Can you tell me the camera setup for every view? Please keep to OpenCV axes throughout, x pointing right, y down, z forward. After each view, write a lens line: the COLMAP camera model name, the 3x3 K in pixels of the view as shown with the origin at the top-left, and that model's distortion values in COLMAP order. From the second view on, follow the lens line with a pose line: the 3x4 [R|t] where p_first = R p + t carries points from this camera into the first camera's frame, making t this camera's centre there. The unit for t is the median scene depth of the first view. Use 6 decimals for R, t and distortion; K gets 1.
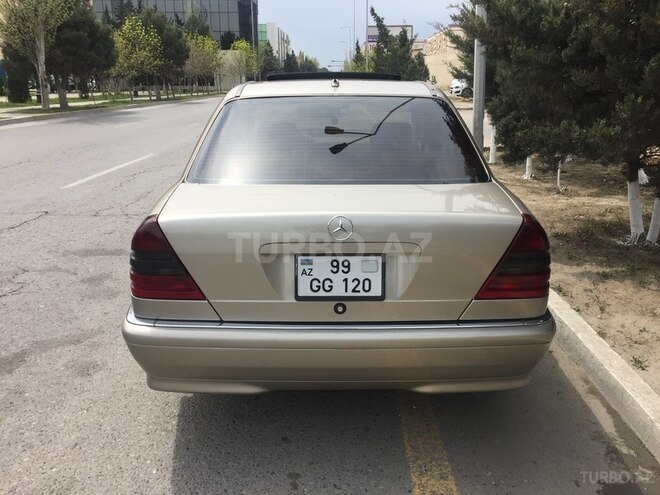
lens RADIAL K [[563.7, 0, 325.7], [0, 563.7, 252.3], [0, 0, 1]] dist [0.062956, -0.074235]
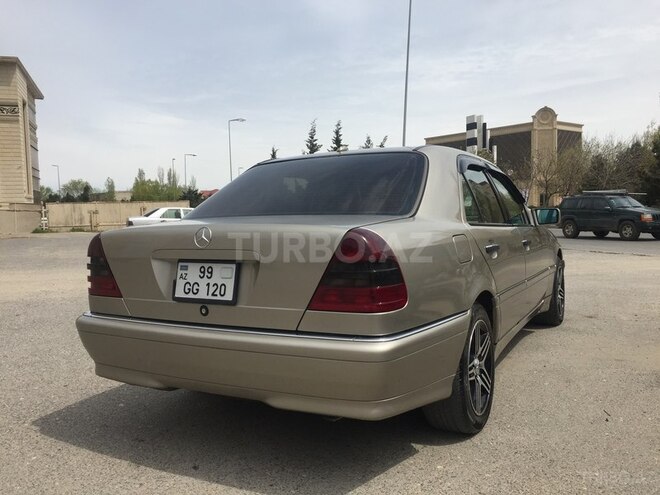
lens RADIAL K [[563.7, 0, 325.4], [0, 563.7, 250.3], [0, 0, 1]] dist [0.062956, -0.074235]
pose [[0.872575, 0.007496, -0.488422, 0.766841], [-0.120728, 0.972173, -0.200761, 0.175752], [0.473326, 0.234145, 0.849199, 0.132936]]
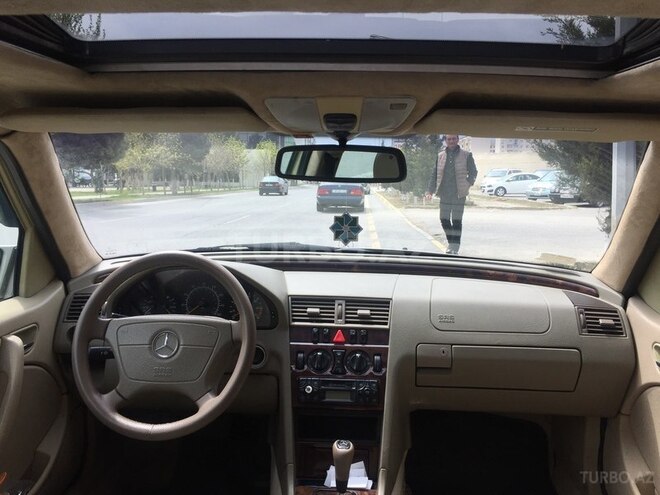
lens RADIAL K [[563.7, 0, 332.7], [0, 563.7, 249.2], [0, 0, 1]] dist [0.062956, -0.074235]
pose [[0.999384, 0.017638, -0.030334, 0.027742], [-0.022612, 0.984771, -0.172379, -0.349924], [0.026831, 0.172959, 0.984564, 1.516373]]
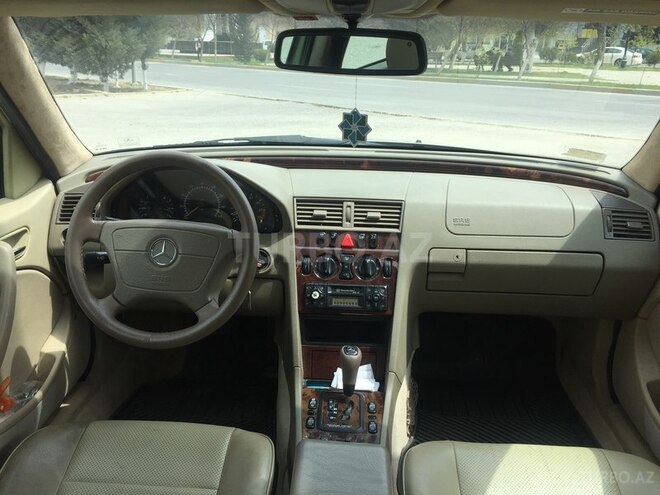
lens RADIAL K [[563.7, 0, 331.9], [0, 563.7, 248.2], [0, 0, 1]] dist [0.062956, -0.074235]
pose [[0.998817, 0.026304, -0.040909, 0.025264], [-0.024676, 0.998903, 0.039807, -0.390267], [0.041911, -0.038751, 0.998370, 1.576712]]
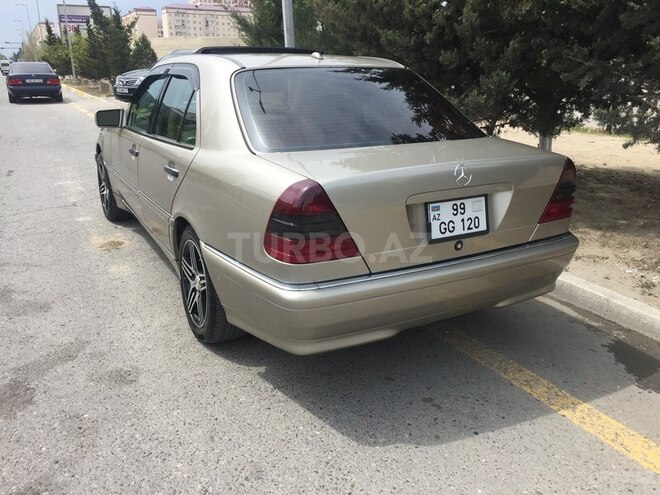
lens RADIAL K [[563.7, 0, 327.1], [0, 563.7, 250.8], [0, 0, 1]] dist [0.062956, -0.074235]
pose [[0.874005, -0.145805, 0.463526, -0.742551], [0.137244, 0.989152, 0.052363, 0.011479], [-0.466133, 0.017851, 0.884535, 0.091146]]
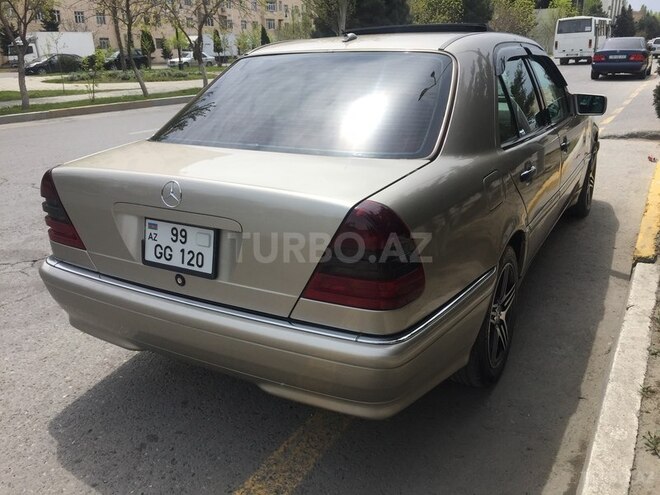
lens RADIAL K [[563.7, 0, 326.1], [0, 563.7, 253.1], [0, 0, 1]] dist [0.062956, -0.074235]
pose [[0.865634, 0.150123, -0.477640, 0.666459], [-0.122624, 0.988503, 0.088455, -0.056961], [0.485428, -0.017999, 0.874091, 0.290861]]
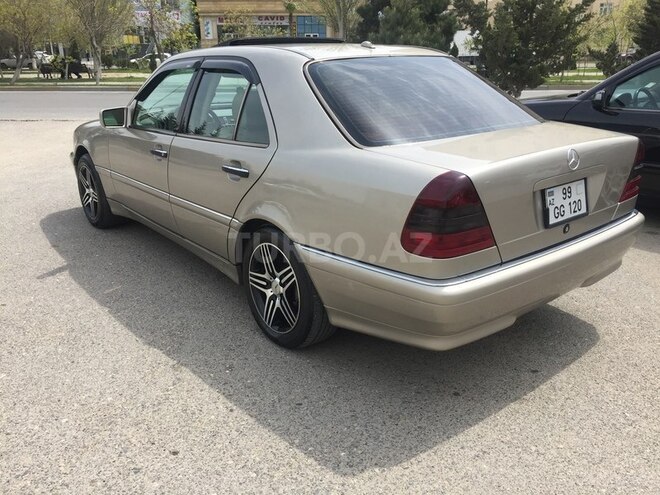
lens RADIAL K [[563.7, 0, 325.0], [0, 563.7, 244.8], [0, 0, 1]] dist [0.062956, -0.074235]
pose [[0.781150, -0.209231, 0.588240, -1.062240], [0.196329, 0.976699, 0.086688, -0.069848], [-0.592671, 0.047772, 0.804026, 0.335265]]
